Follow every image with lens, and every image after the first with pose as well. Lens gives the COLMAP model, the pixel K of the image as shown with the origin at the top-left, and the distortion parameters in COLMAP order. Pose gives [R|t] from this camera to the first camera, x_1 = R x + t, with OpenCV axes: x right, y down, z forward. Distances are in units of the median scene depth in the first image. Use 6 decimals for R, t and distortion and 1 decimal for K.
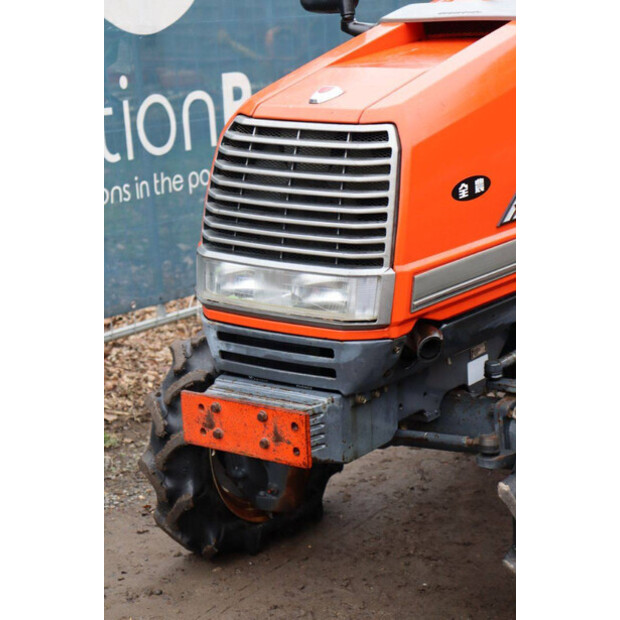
lens RADIAL K [[1442.0, 0, 313.5], [0, 1442.0, 311.2], [0, 0, 1]] dist [0.442554, 0.000000]
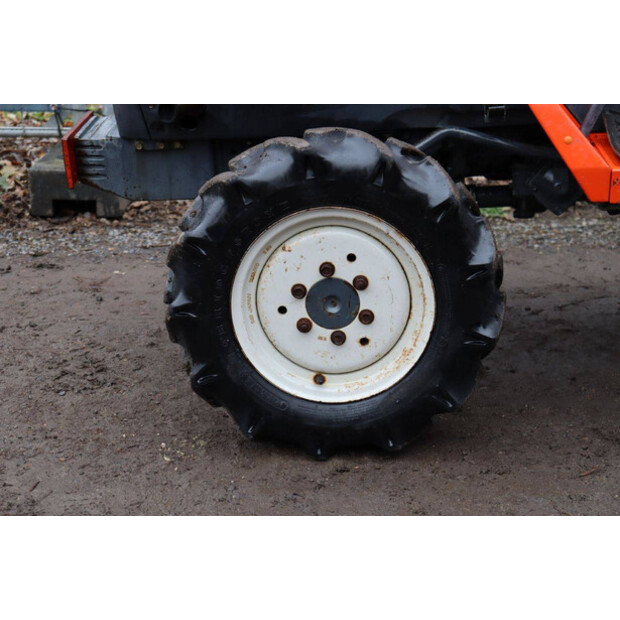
lens RADIAL K [[1392.7, 0, 312.6], [0, 1392.7, 312.2], [0, 0, 1]] dist [0.346440, 0.000000]
pose [[0.585819, 0.285411, -0.758523, 0.921270], [-0.178078, 0.958395, 0.223084, -0.076391], [0.790636, 0.004389, 0.612271, 0.440654]]
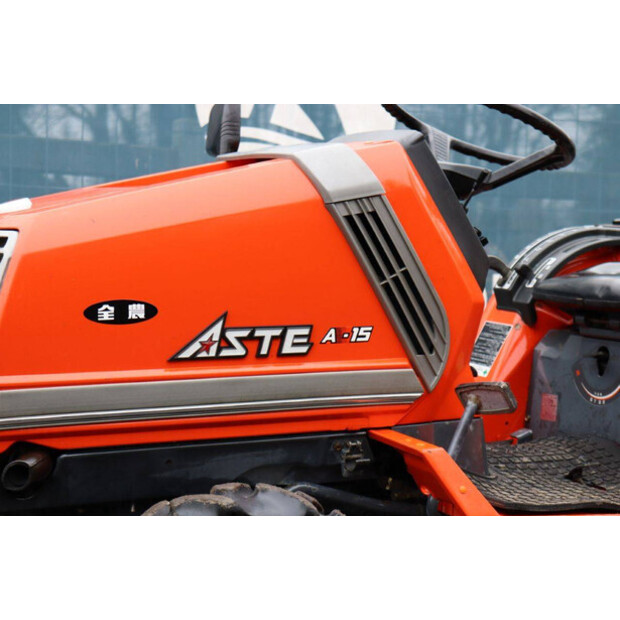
lens RADIAL K [[1442.0, 0, 308.5], [0, 1442.0, 306.7], [0, 0, 1]] dist [0.442554, 0.000000]
pose [[0.886310, 0.087227, -0.454803, 0.630333], [-0.161524, 0.978653, -0.127077, 0.010533], [0.434010, 0.186091, 0.881479, 0.231276]]
